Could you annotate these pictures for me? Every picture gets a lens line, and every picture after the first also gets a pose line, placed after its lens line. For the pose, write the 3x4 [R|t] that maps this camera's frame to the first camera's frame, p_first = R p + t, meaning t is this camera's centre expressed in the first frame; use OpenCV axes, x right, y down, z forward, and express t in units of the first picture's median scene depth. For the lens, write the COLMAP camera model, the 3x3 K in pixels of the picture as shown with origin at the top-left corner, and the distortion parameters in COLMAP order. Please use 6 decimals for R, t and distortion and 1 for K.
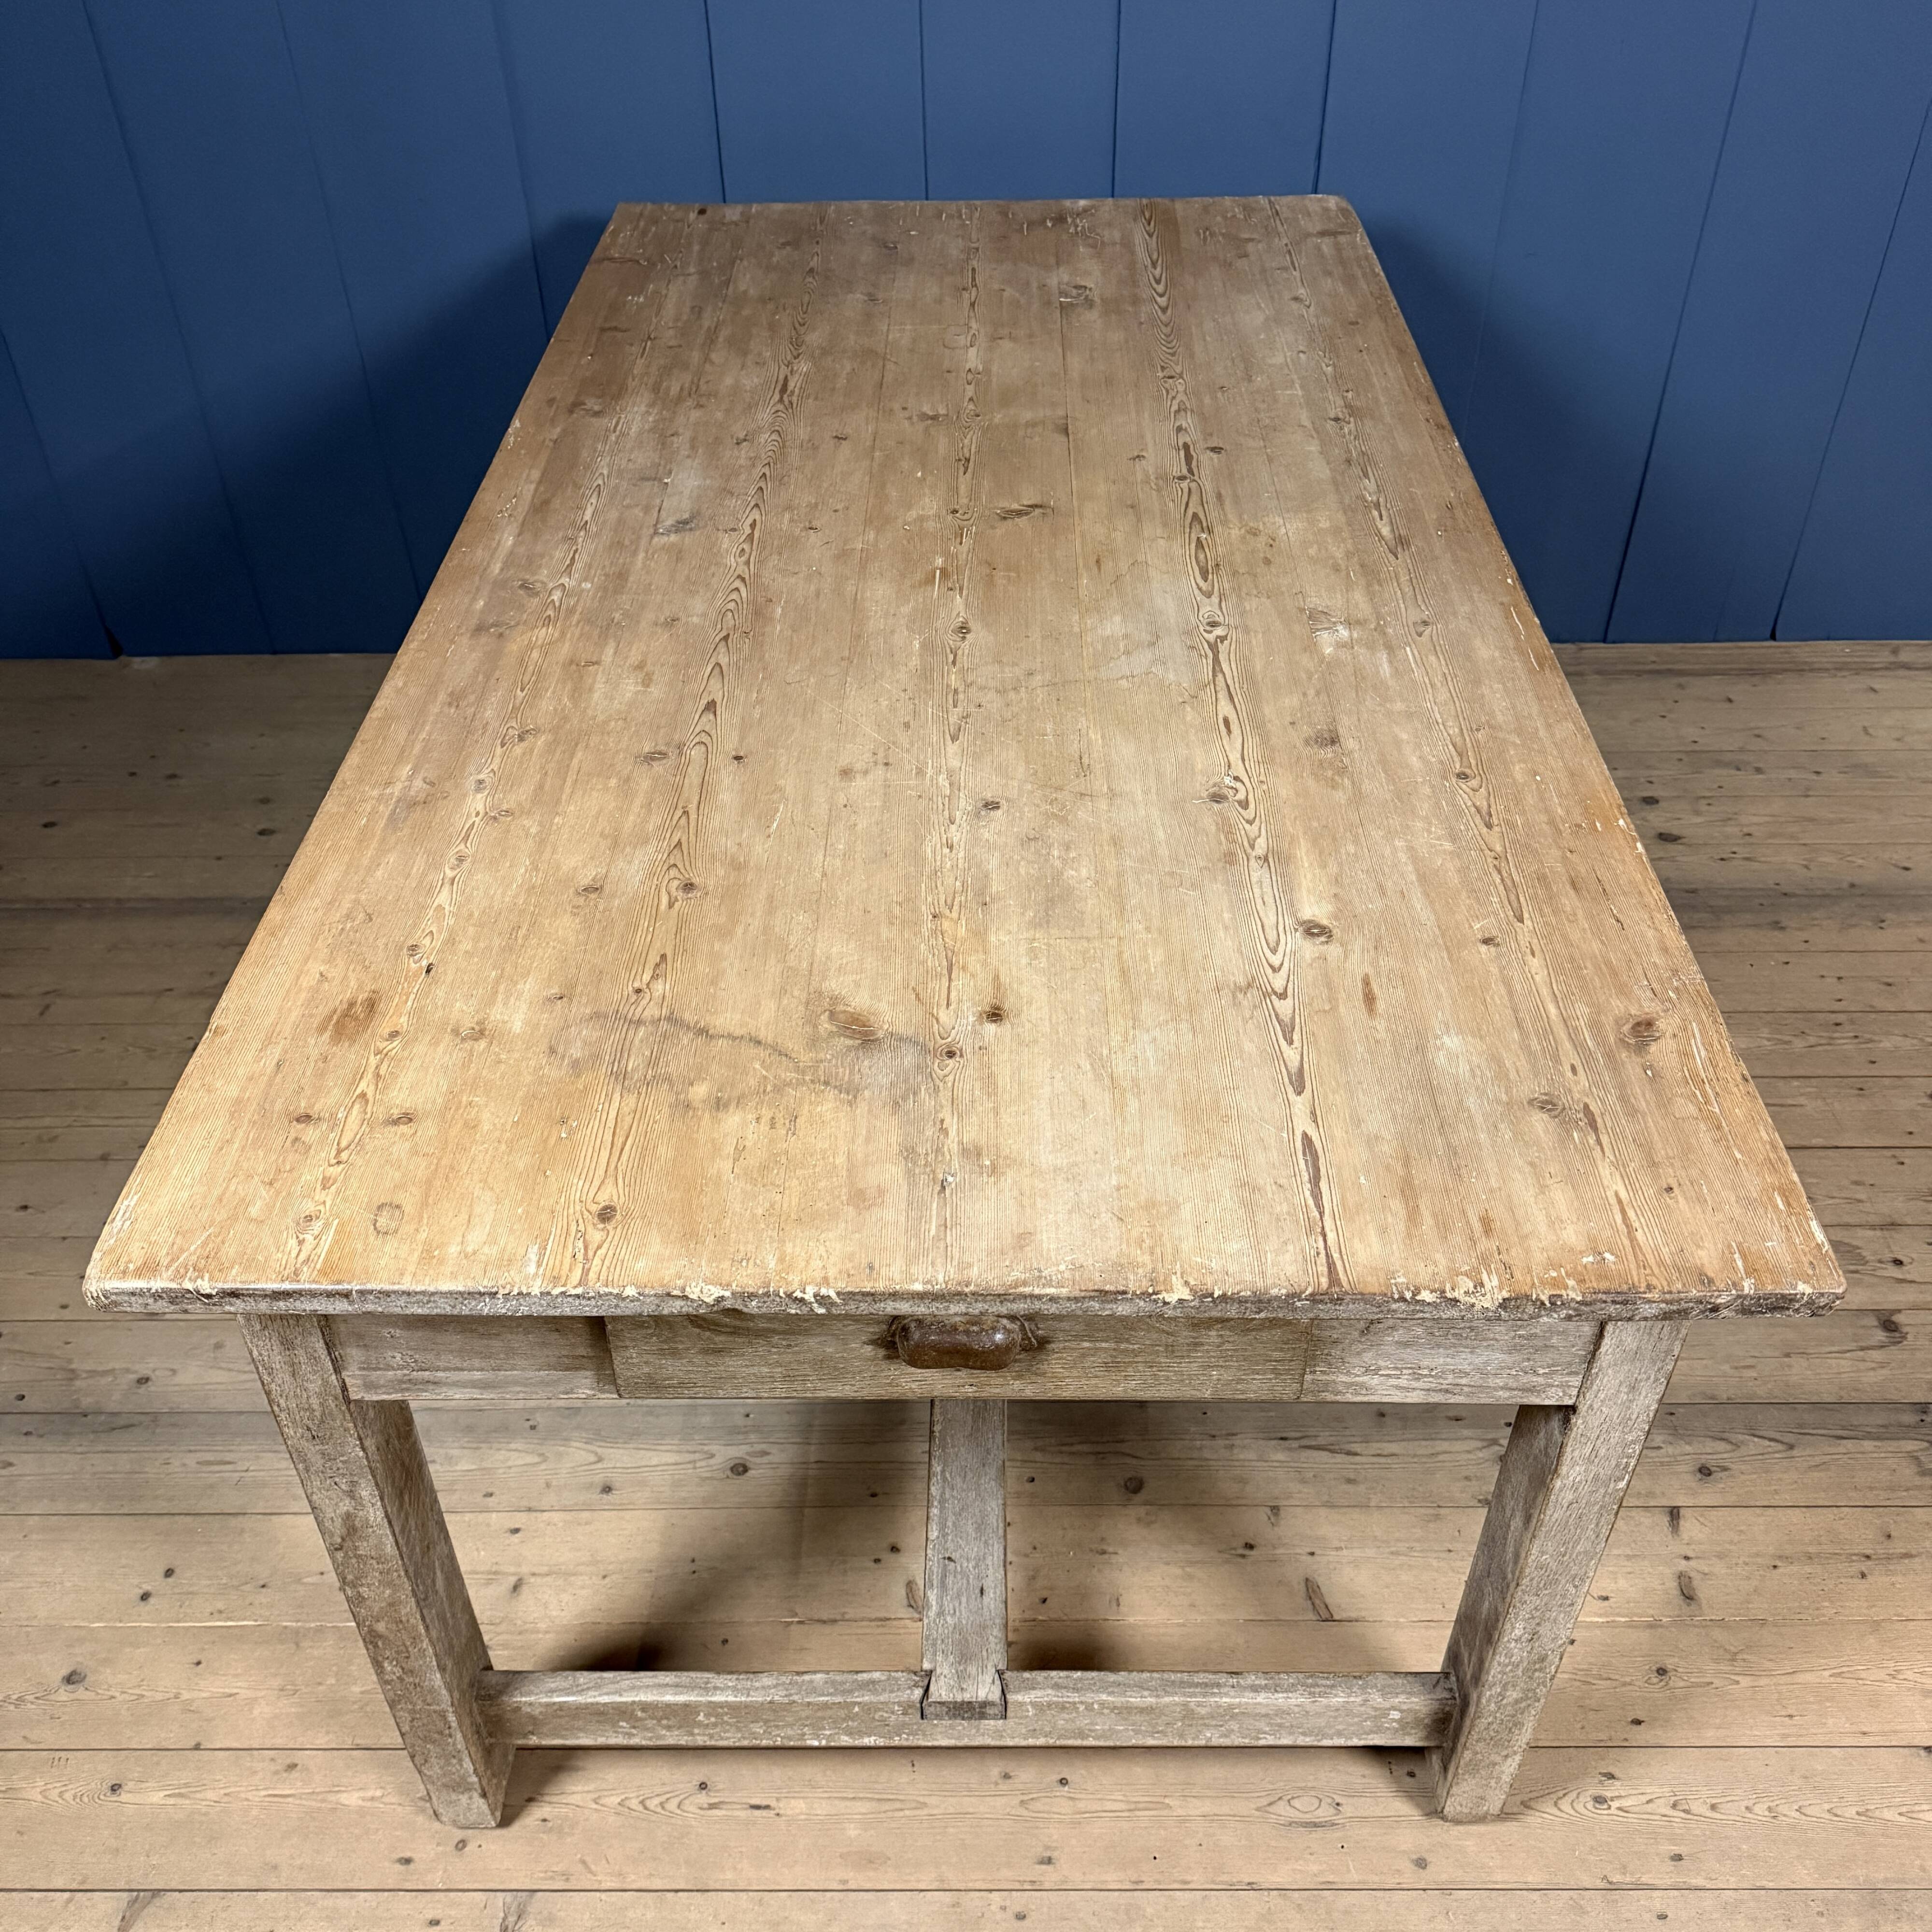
lens RADIAL K [[1793.0, 0, 967.5], [0, 1793.0, 972.0], [0, 0, 1]] dist [0.197695, -0.433226]
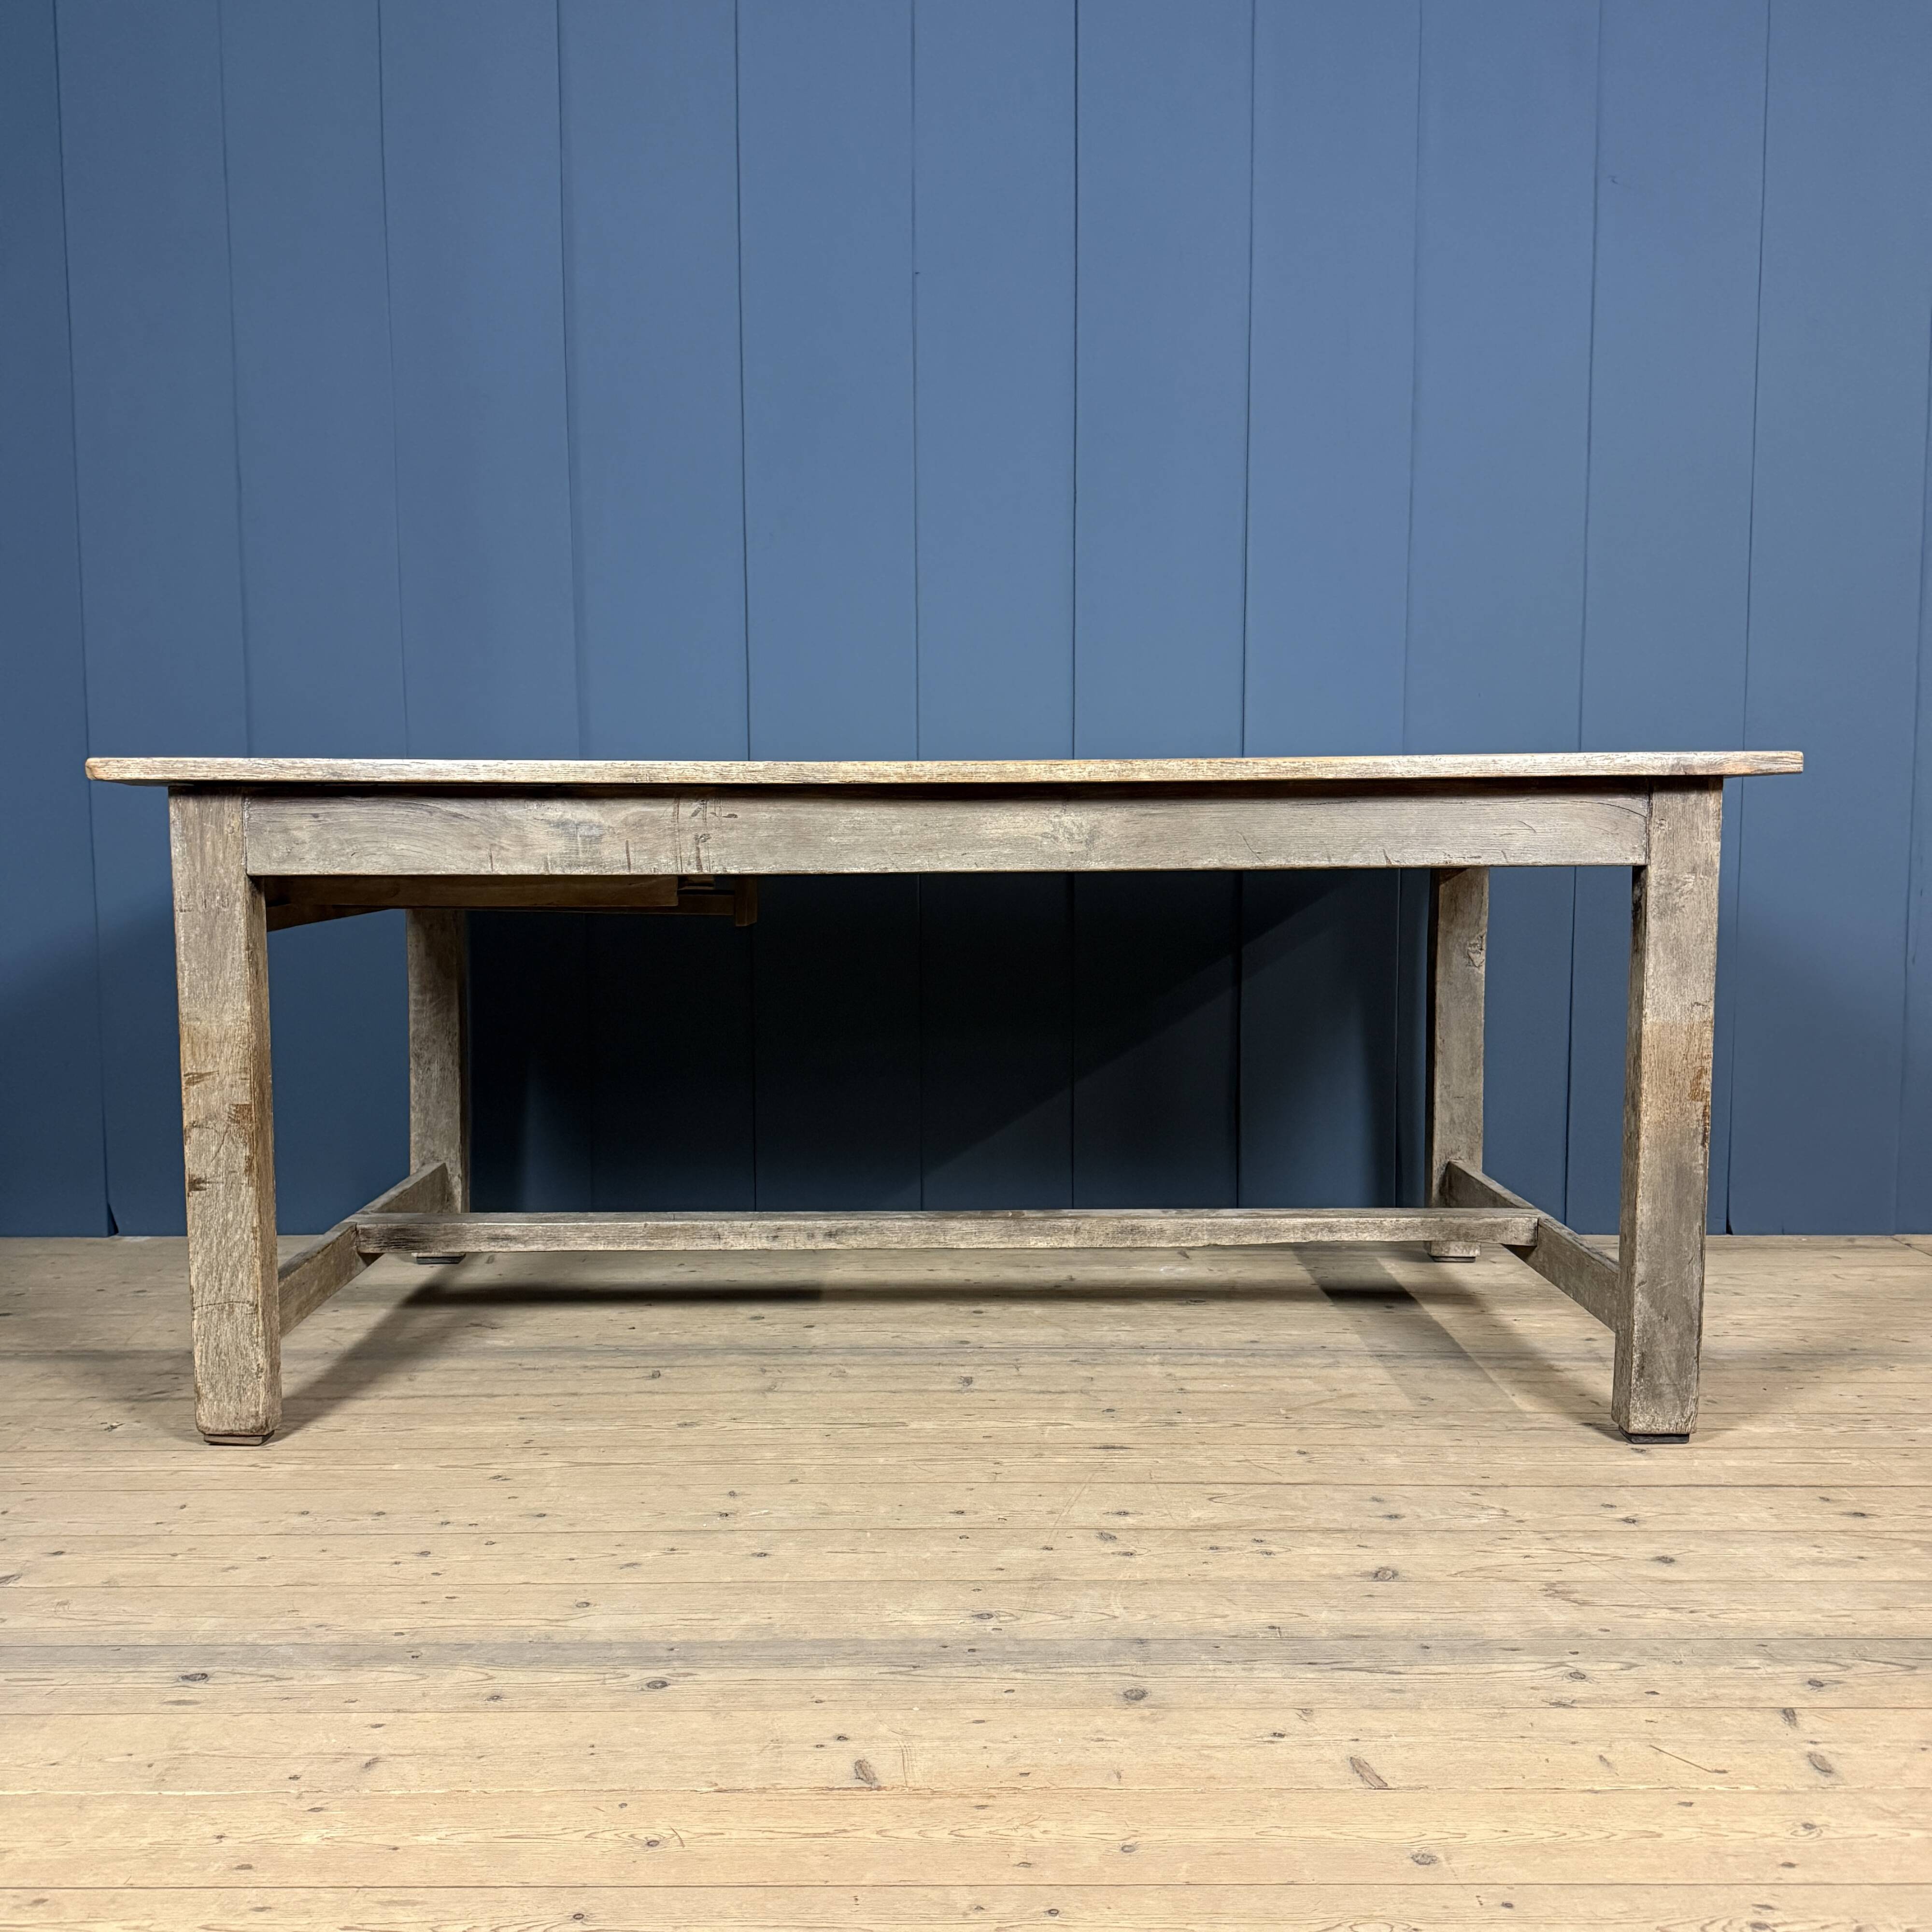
lens RADIAL K [[1810.8, 0, 968.9], [0, 1810.8, 968.9], [0, 0, 1]] dist [0.063710, -0.094650]
pose [[0.999897, 0.012698, 0.006703, 0.009141], [-0.006551, 0.818830, -0.573999, 0.708561], [-0.012777, 0.573896, 0.818829, 0.194707]]
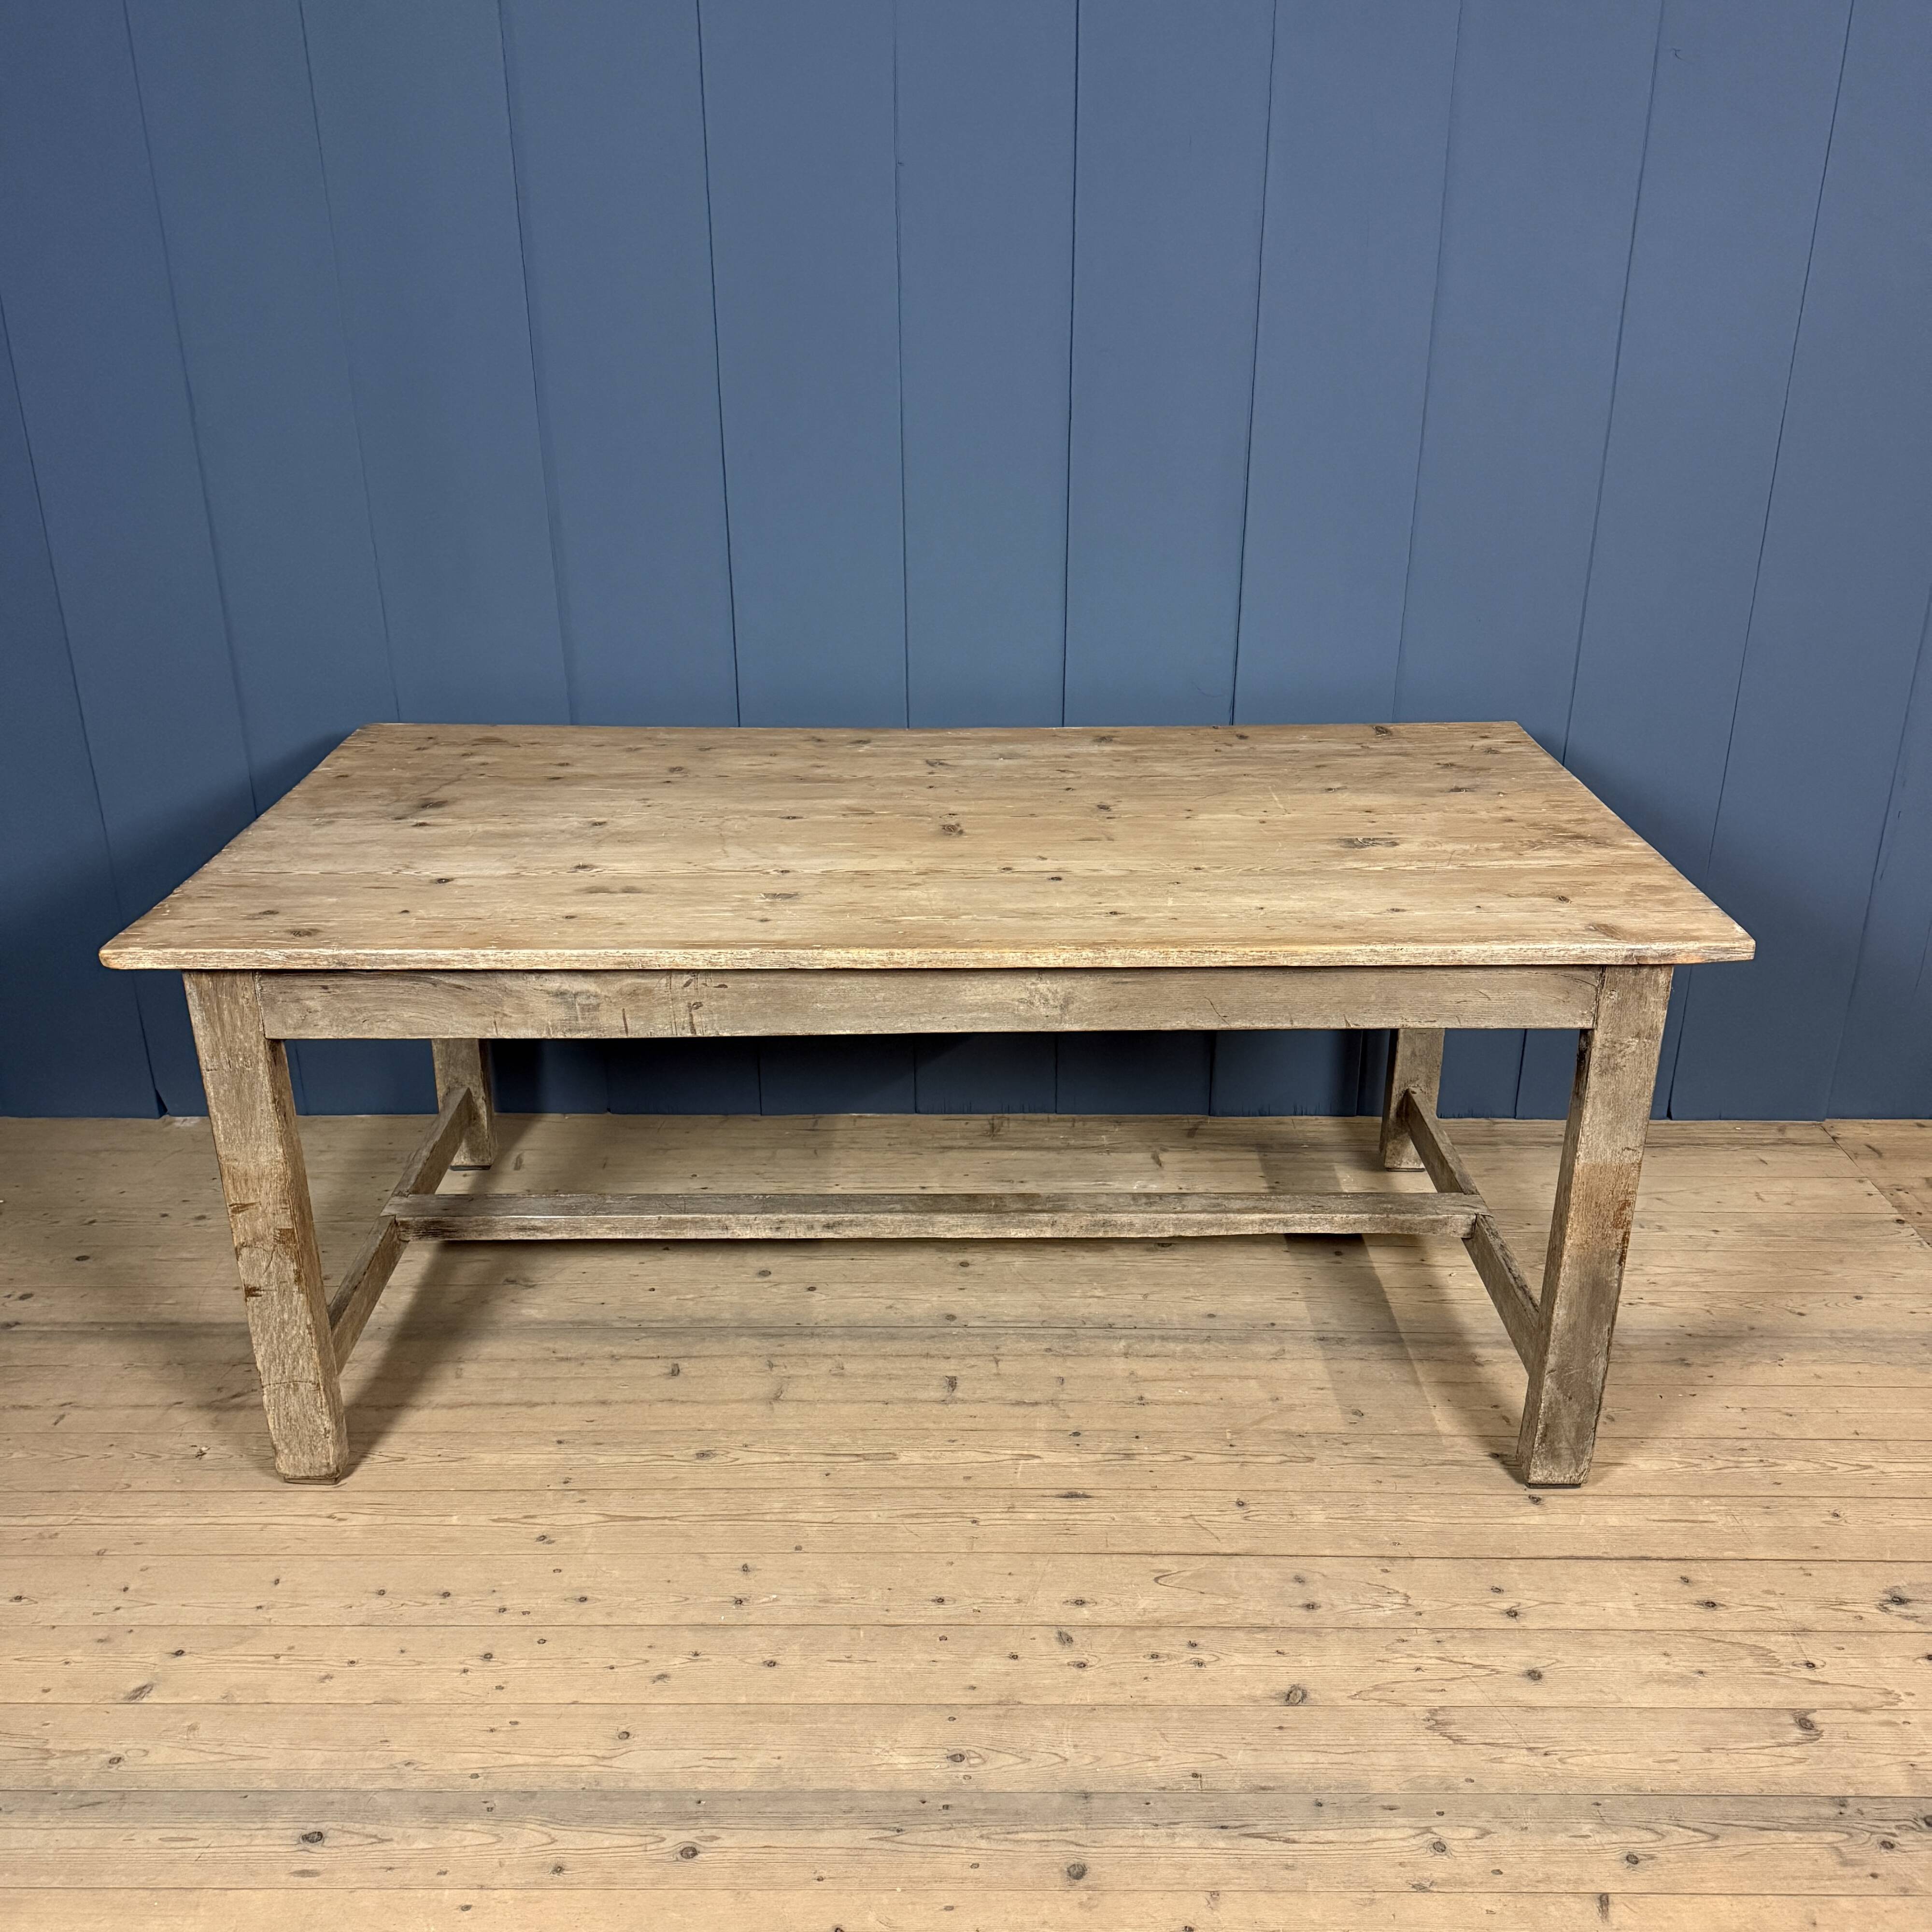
lens RADIAL K [[1810.8, 0, 968.9], [0, 1810.8, 968.9], [0, 0, 1]] dist [0.063710, -0.094650]
pose [[0.999907, 0.012831, 0.004621, 0.028974], [-0.010902, 0.955629, -0.294370, 0.147903], [-0.008193, 0.294292, 0.955680, -0.179202]]
